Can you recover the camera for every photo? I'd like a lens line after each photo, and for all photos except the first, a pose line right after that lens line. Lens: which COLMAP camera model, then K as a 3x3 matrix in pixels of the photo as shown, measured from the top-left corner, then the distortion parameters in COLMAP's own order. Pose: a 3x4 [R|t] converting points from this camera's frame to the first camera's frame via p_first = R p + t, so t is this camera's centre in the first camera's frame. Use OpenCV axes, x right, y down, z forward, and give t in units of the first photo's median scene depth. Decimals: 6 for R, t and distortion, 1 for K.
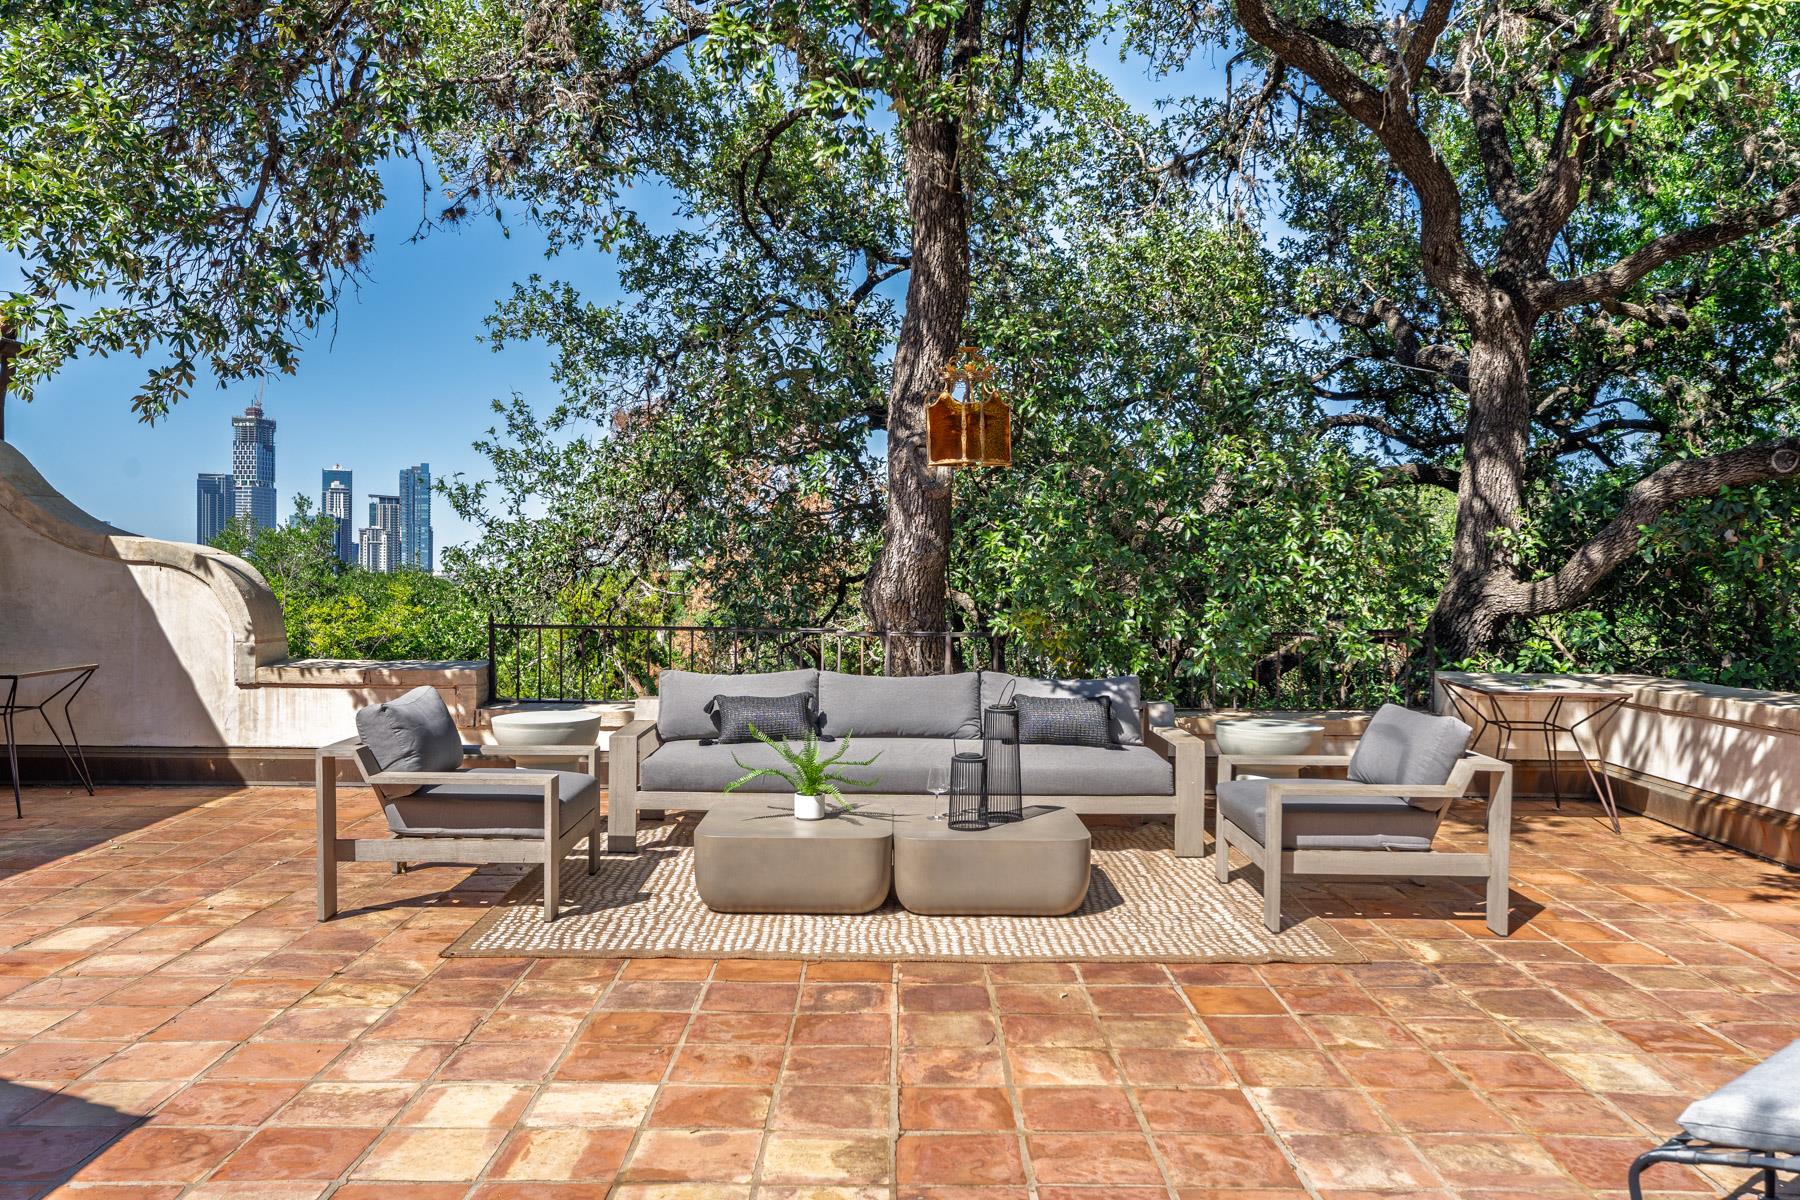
lens RADIAL K [[1454.4, 0, 899.3], [0, 1454.4, 598.0], [0, 0, 1]] dist [-0.002423, 0.008604]
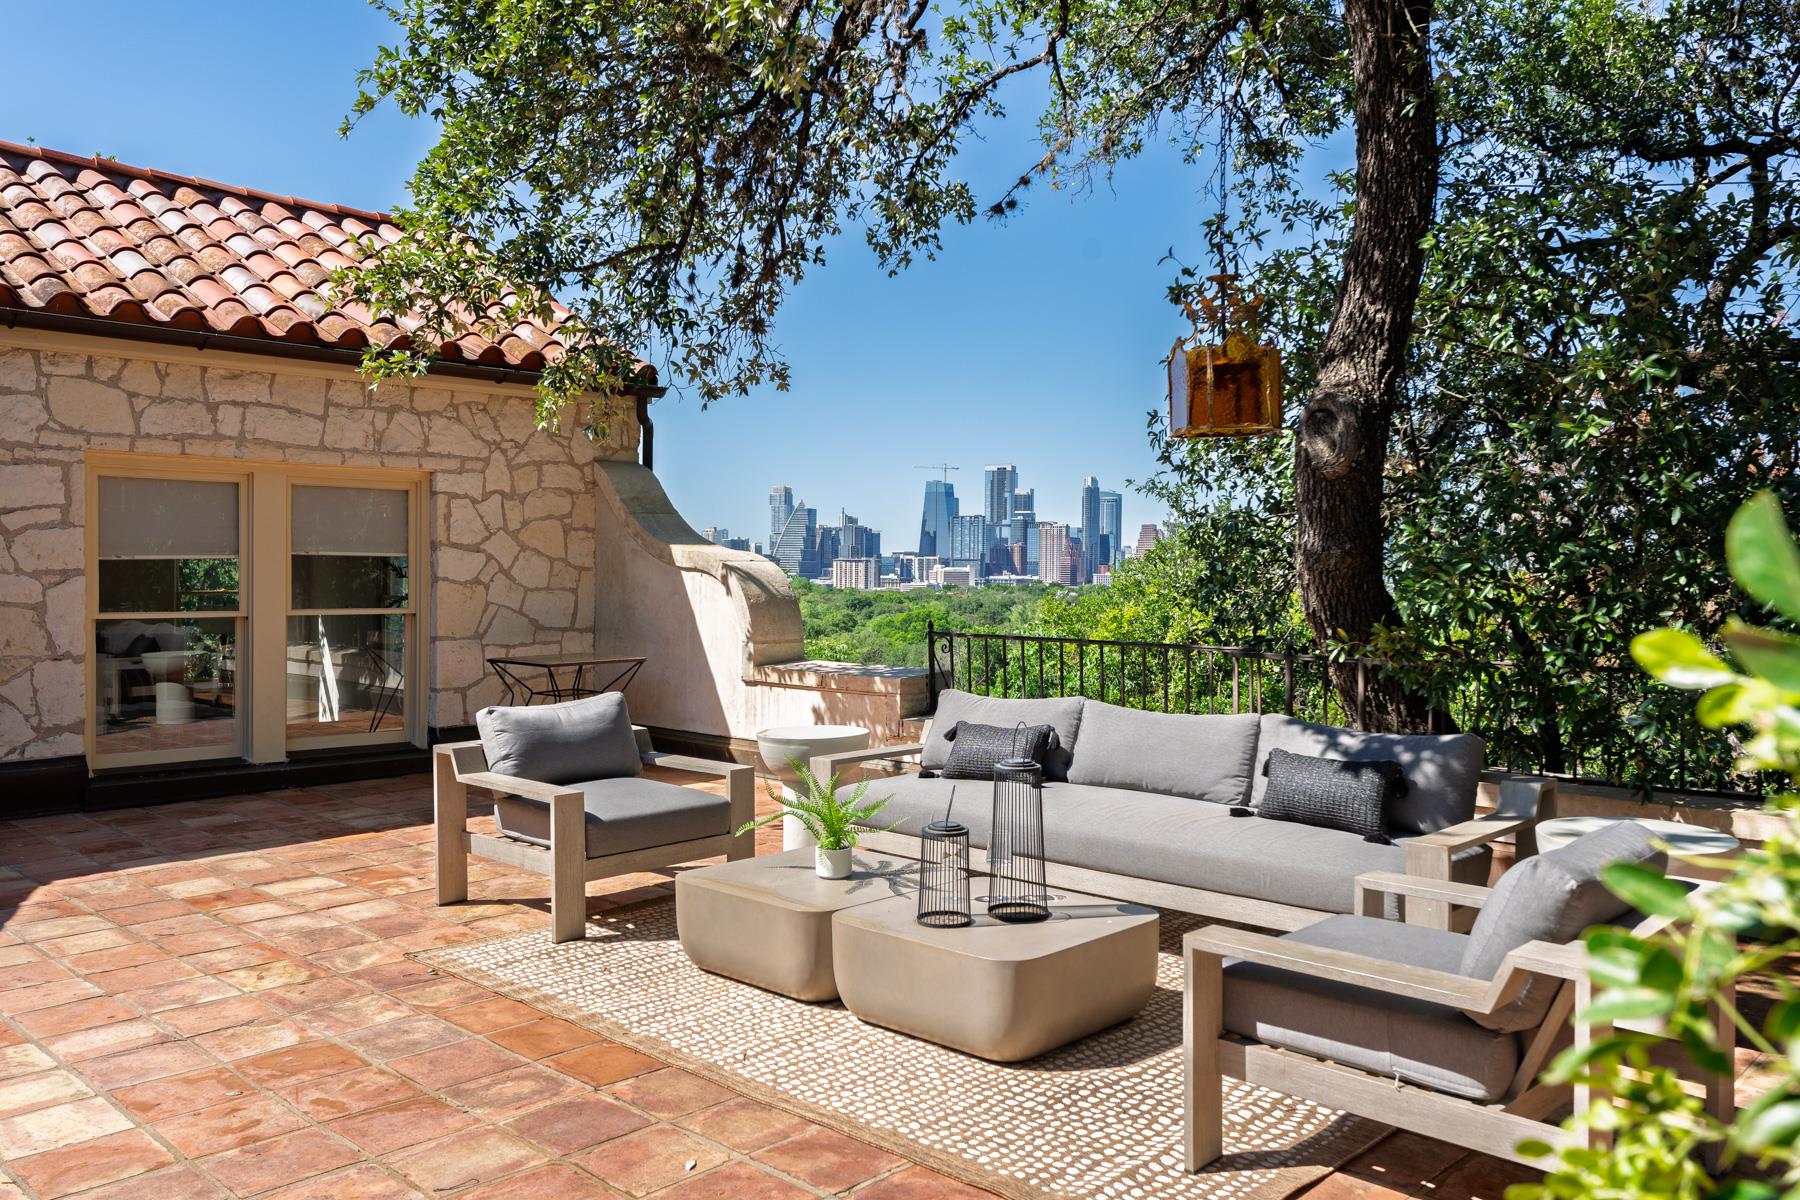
lens RADIAL K [[1454.4, 0, 901.8], [0, 1454.4, 590.5], [0, 0, 1]] dist [-0.002423, 0.008604]
pose [[0.707470, 0.005378, -0.706723, 0.719050], [-0.008325, 0.999965, -0.000725, -0.015114], [0.706695, 0.006396, 0.707490, 0.569101]]
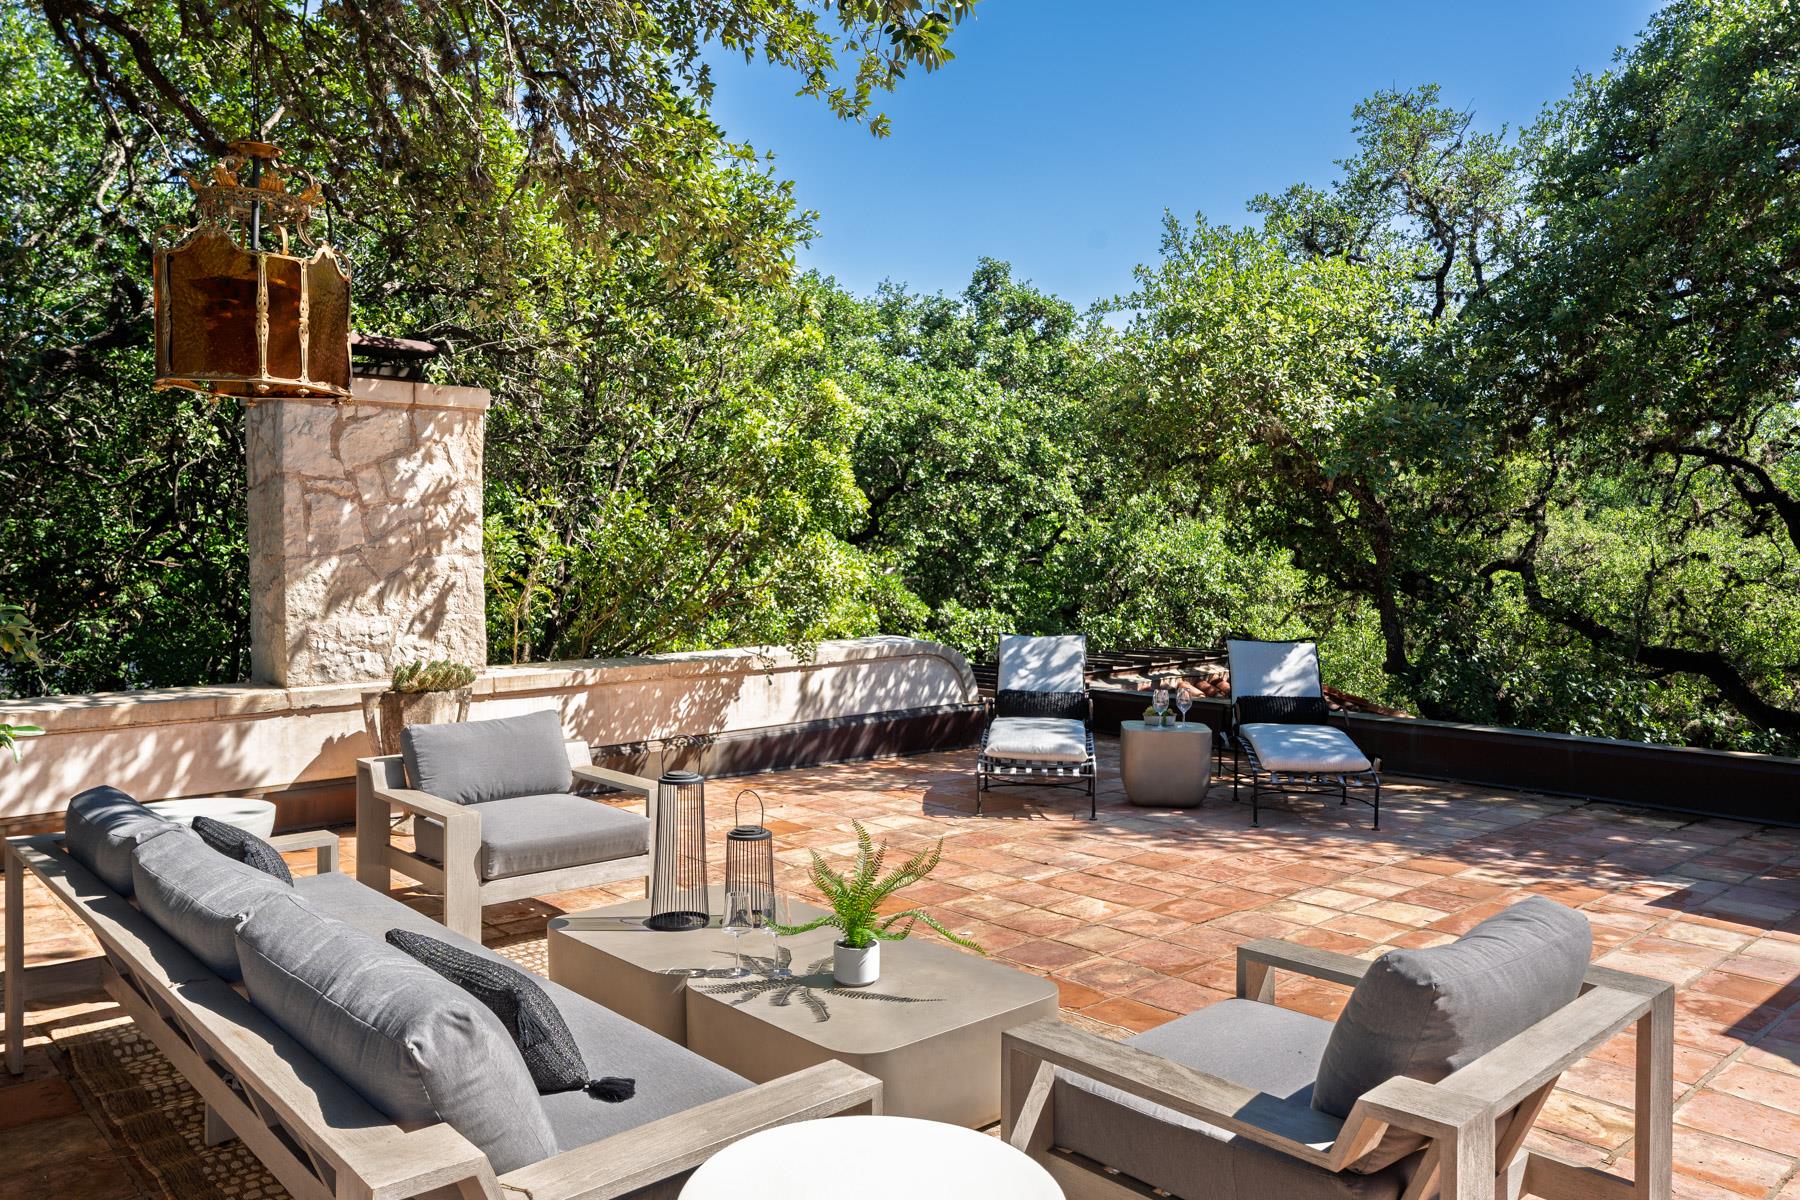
lens RADIAL K [[1278.2, 0, 902.6], [0, 1278.2, 595.5], [0, 0, 1]] dist [-0.000150, 0.000250]
pose [[-0.667929, -0.036372, 0.743336, -0.658663], [0.012740, 0.998100, 0.060285, -0.080880], [-0.744116, 0.049736, -0.666197, 1.780841]]
